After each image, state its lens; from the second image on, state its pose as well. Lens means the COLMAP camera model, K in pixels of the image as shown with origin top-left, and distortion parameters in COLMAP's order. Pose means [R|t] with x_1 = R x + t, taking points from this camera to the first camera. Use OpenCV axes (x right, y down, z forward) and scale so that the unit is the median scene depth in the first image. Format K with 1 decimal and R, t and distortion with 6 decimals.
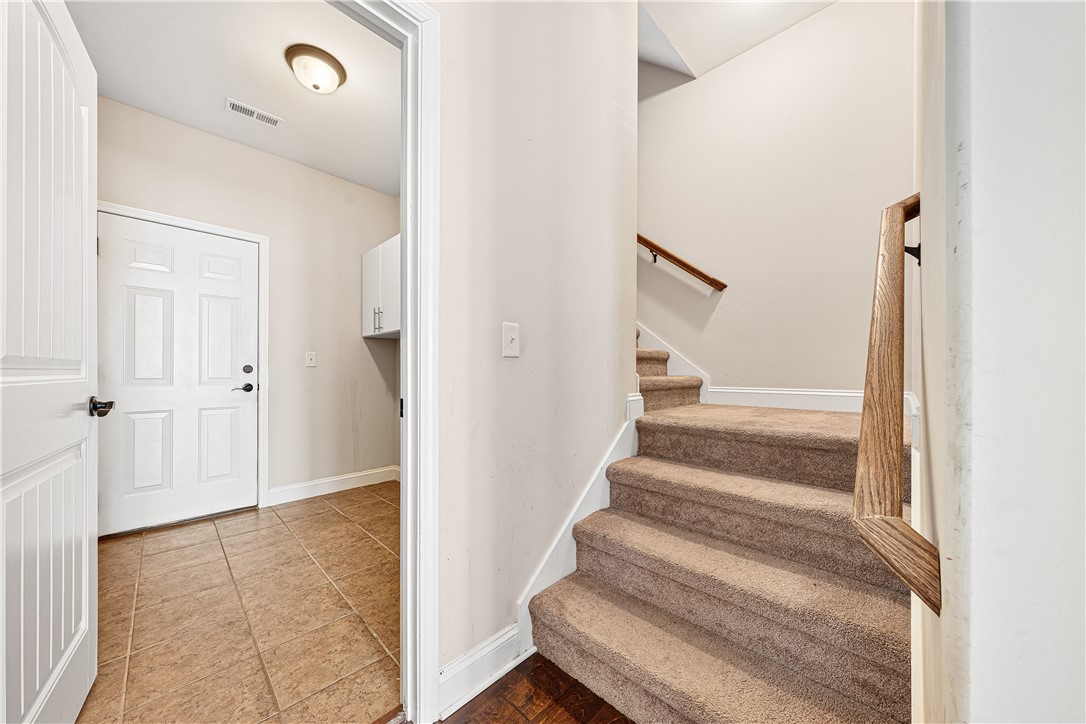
lens RADIAL K [[368.2, 0, 535.8], [0, 368.2, 371.4], [0, 0, 1]] dist [-0.001818, 0.000083]
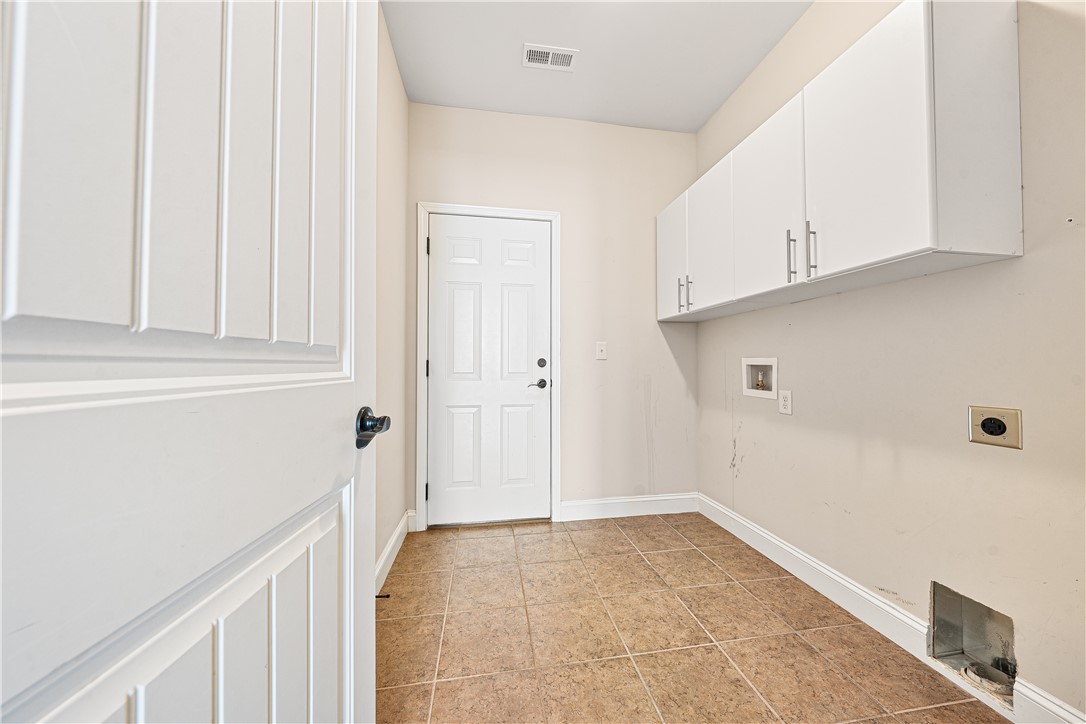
lens RADIAL K [[368.2, 0, 543.8], [0, 368.2, 360.4], [0, 0, 1]] dist [-0.001818, 0.000083]
pose [[0.806090, -0.010389, -0.591702, -0.266734], [0.002598, 0.999898, -0.014017, 0.000305], [0.591787, 0.009762, 0.806035, 0.300940]]
